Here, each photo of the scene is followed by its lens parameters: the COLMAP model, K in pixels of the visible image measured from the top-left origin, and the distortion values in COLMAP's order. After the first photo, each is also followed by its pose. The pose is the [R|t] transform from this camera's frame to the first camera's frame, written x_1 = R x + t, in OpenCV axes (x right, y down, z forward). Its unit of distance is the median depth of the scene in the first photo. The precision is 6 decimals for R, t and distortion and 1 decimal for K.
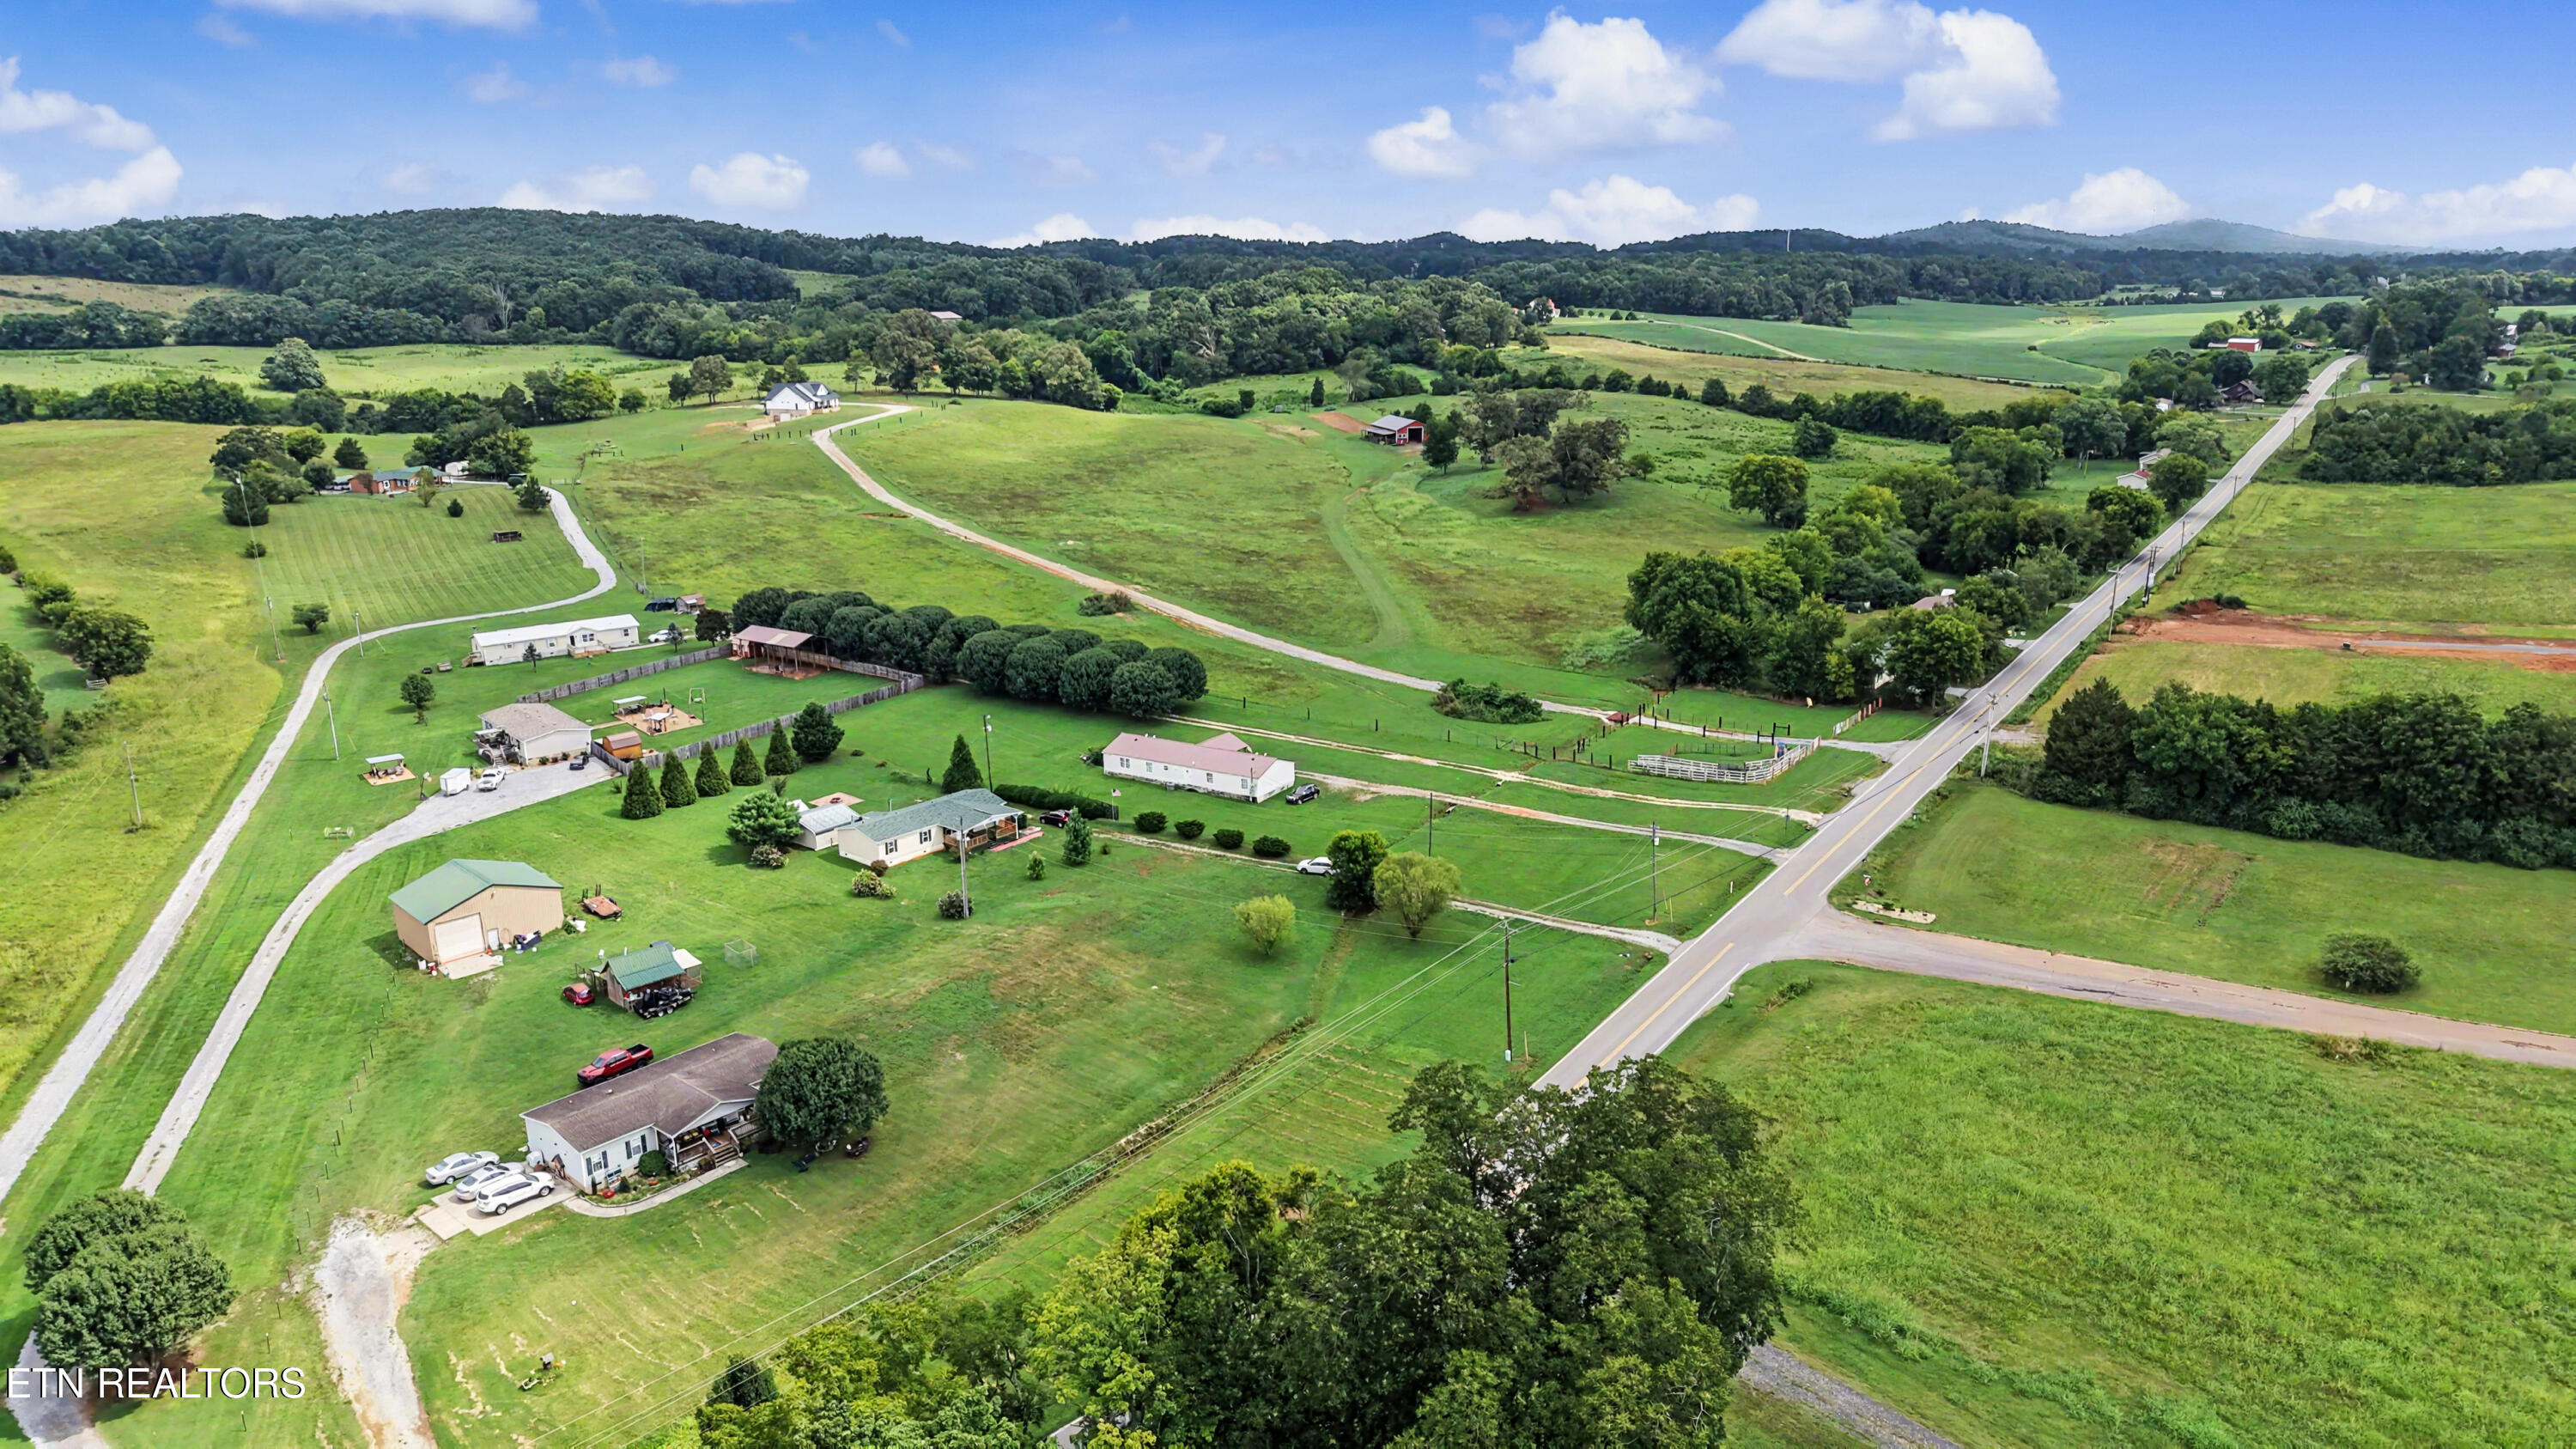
lens RADIAL K [[1716.4, 0, 1298.0], [0, 1716.4, 736.9], [0, 0, 1]] dist [0.024046, -0.025938]
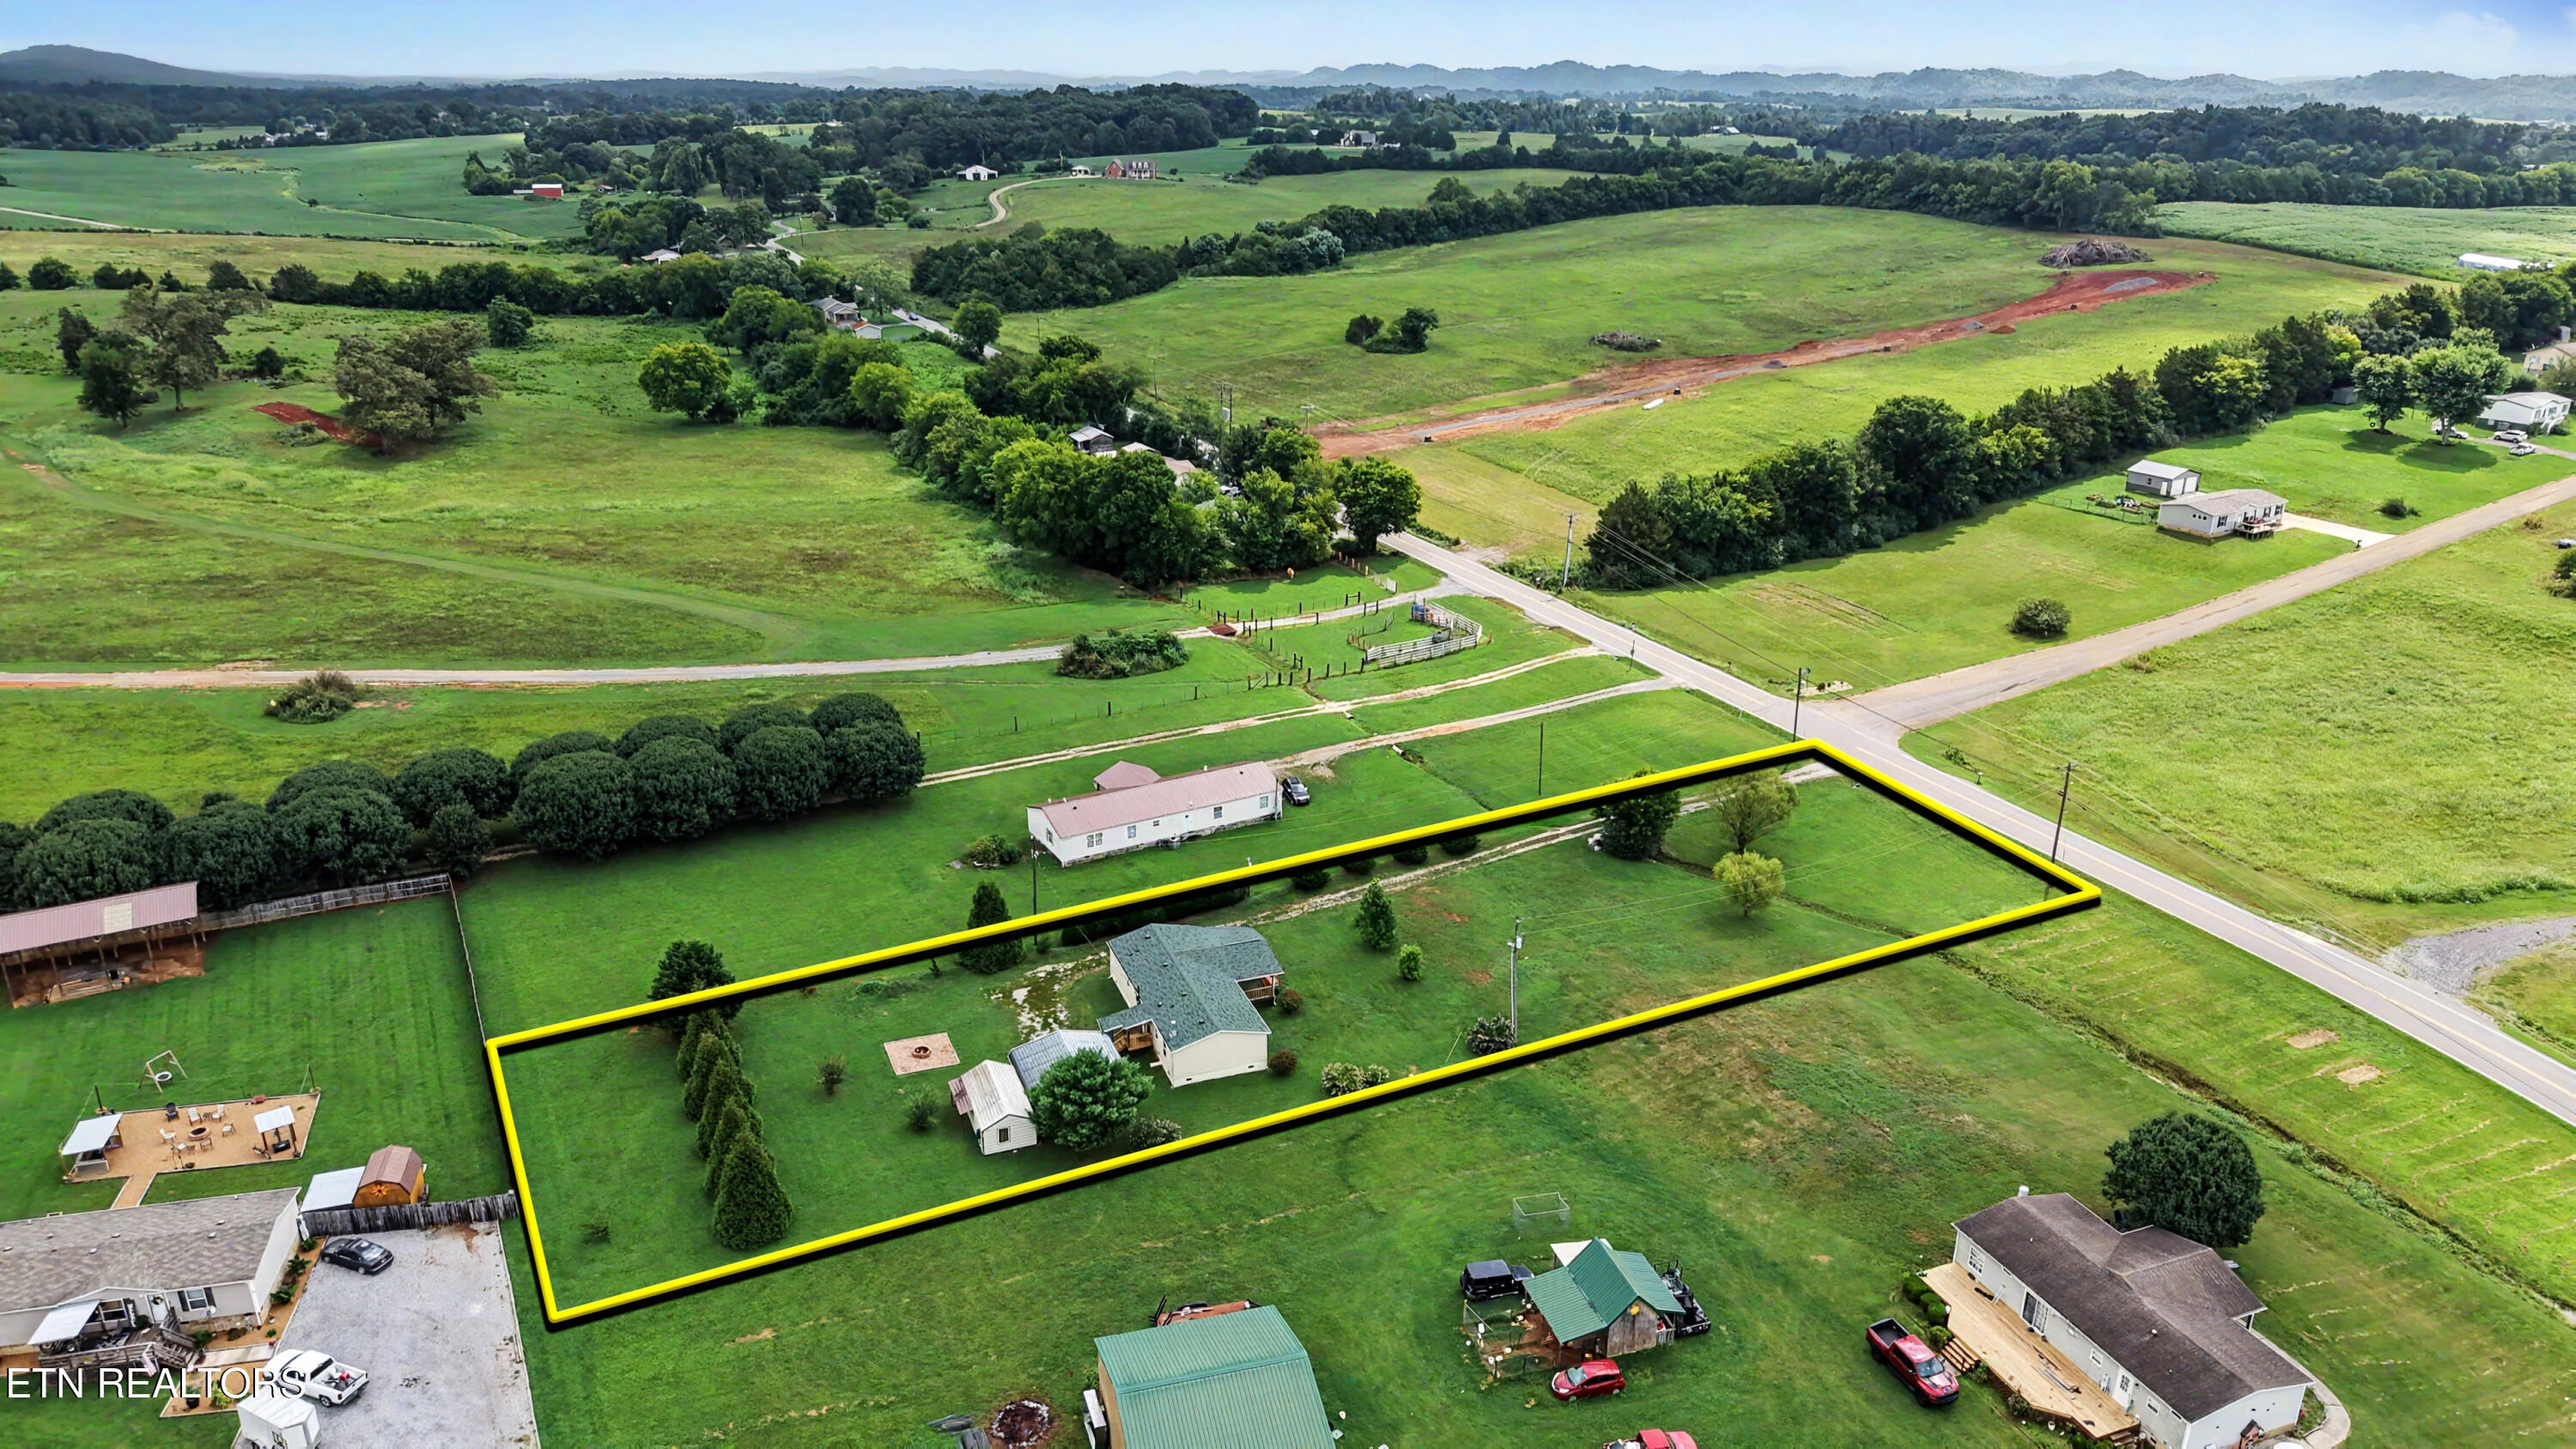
lens RADIAL K [[1716.4, 0, 1298.0], [0, 1716.4, 736.9], [0, 0, 1]] dist [0.024046, -0.025938]
pose [[0.482537, -0.308830, 0.819623, -0.255781], [0.227834, 0.947820, 0.223002, -0.067490], [-0.845724, 0.079131, 0.527720, 0.209203]]
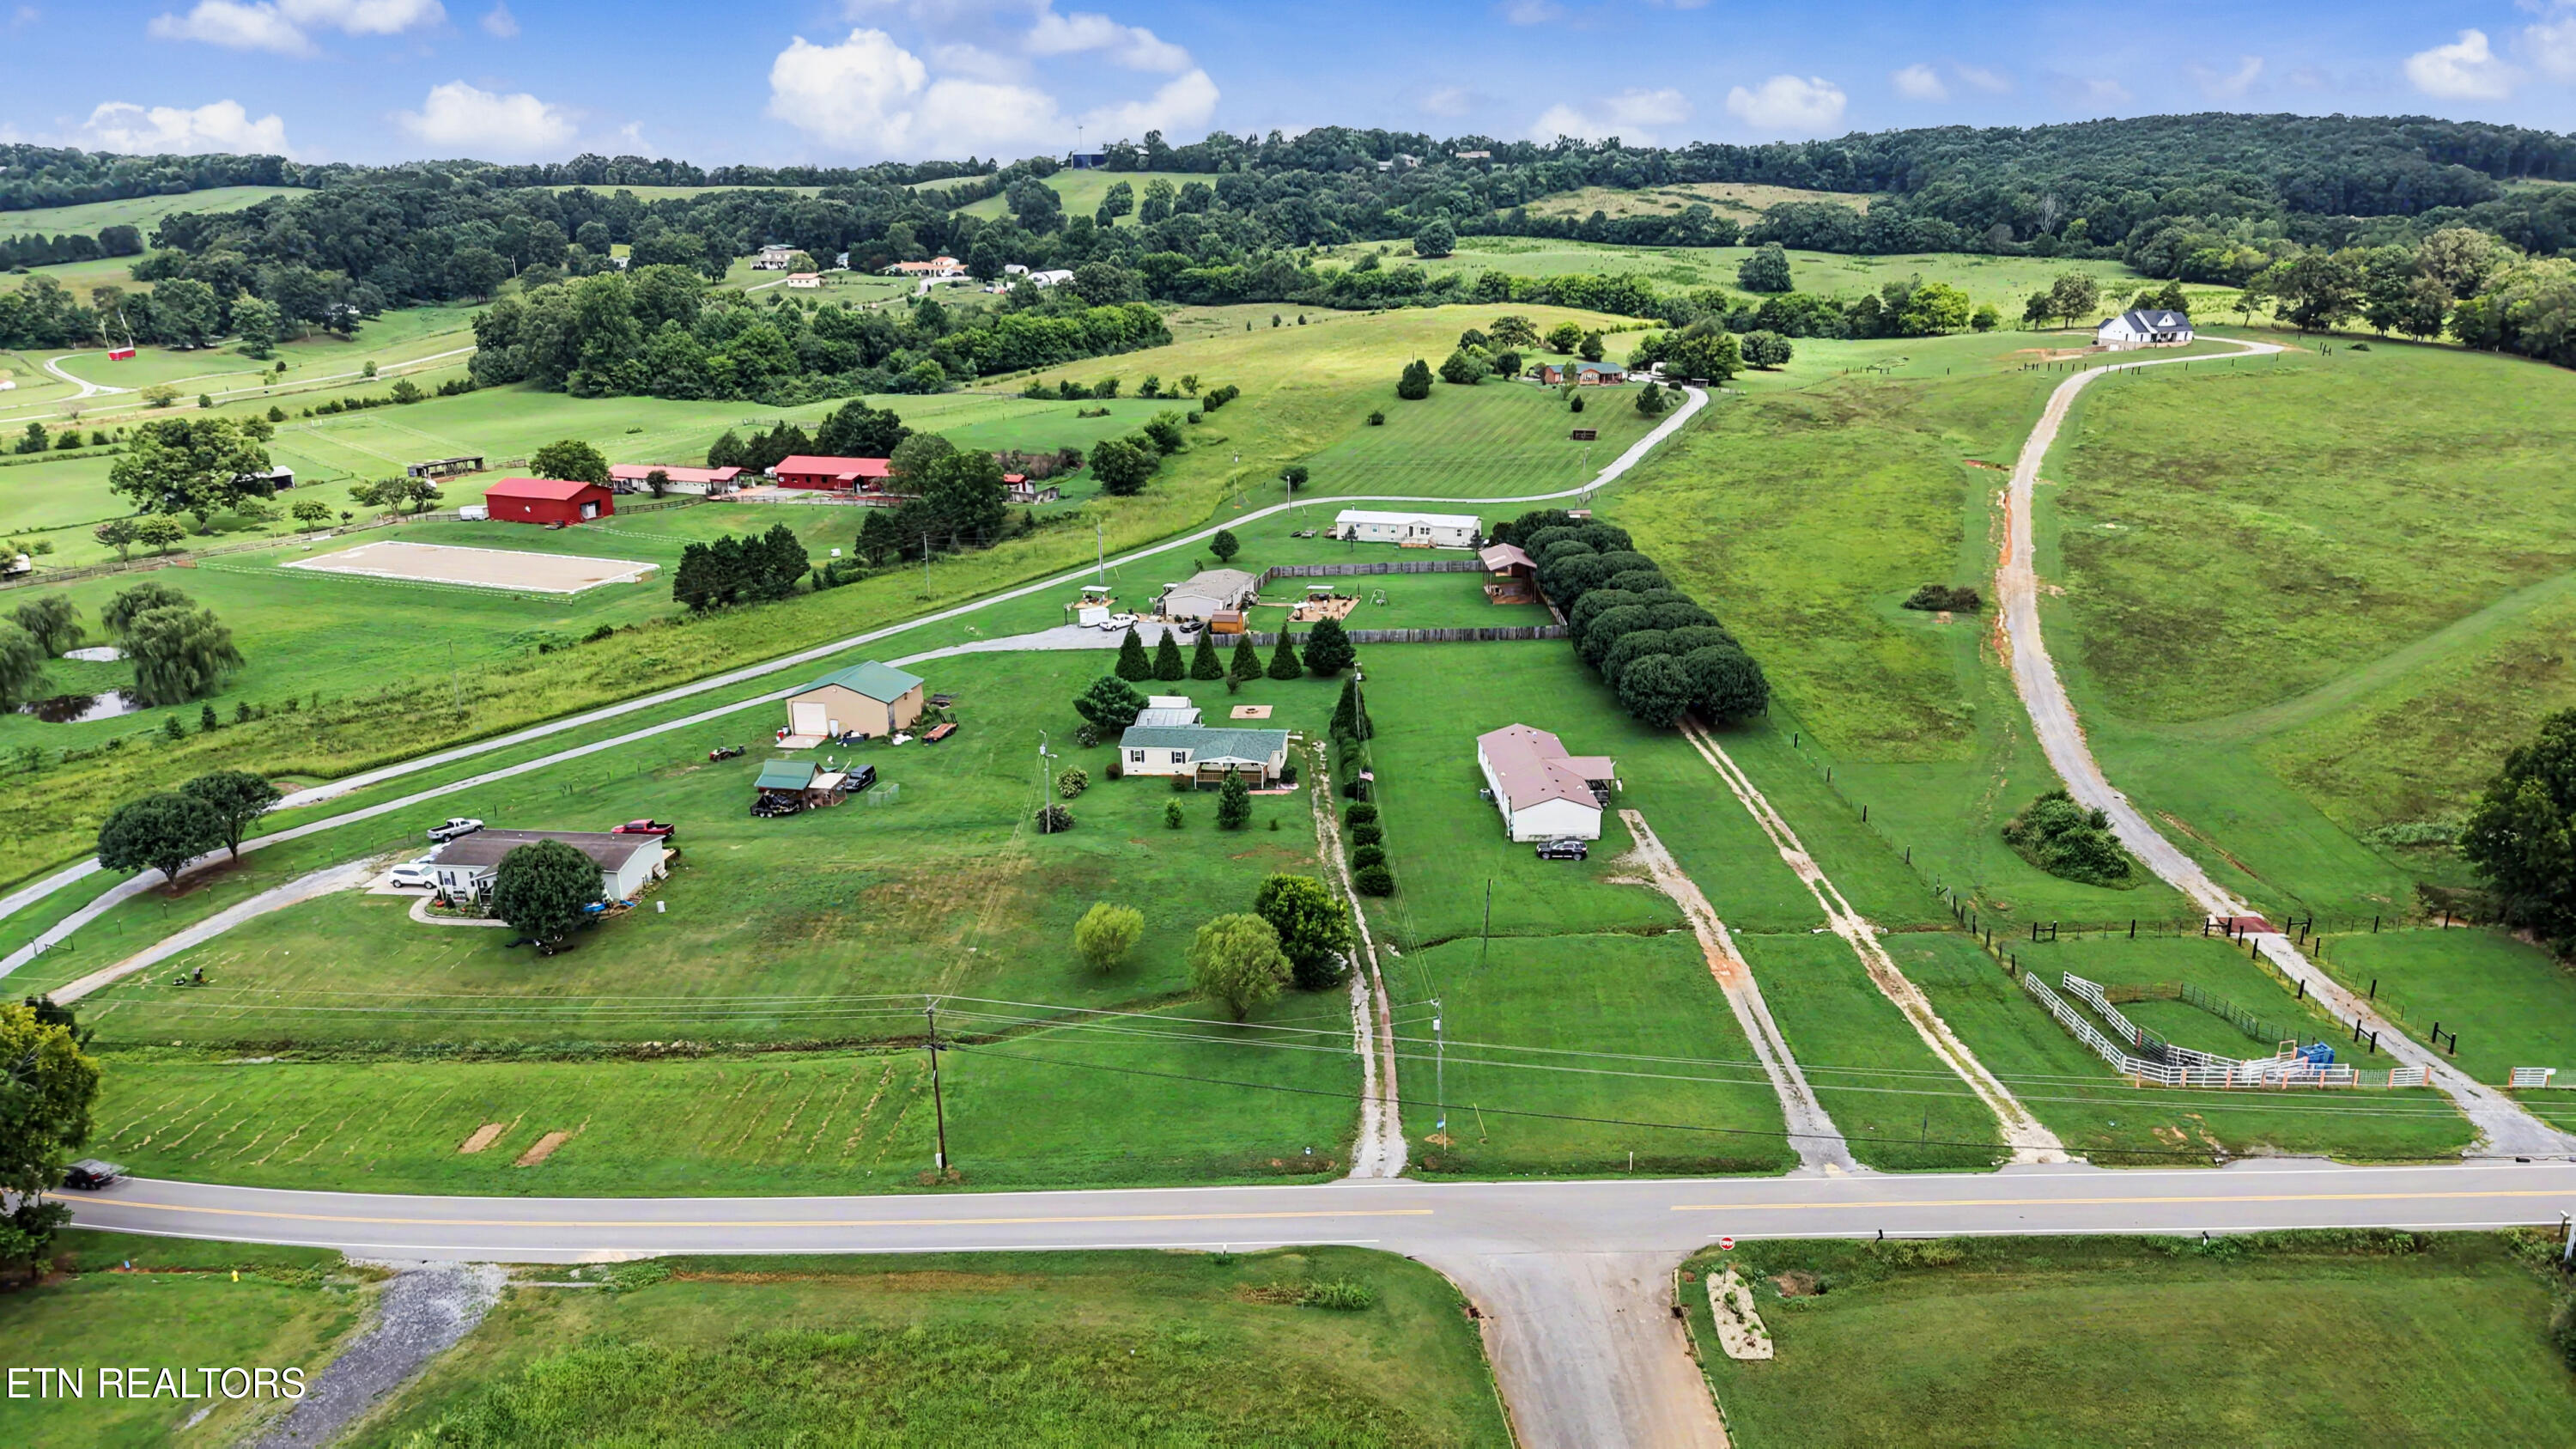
lens RADIAL K [[1716.4, 0, 1298.0], [0, 1716.4, 736.9], [0, 0, 1]] dist [0.024046, -0.025938]
pose [[0.554522, 0.258228, -0.791090, 0.205570], [-0.220182, 0.962285, 0.159770, -0.043635], [0.802512, 0.085588, 0.590466, 0.165169]]
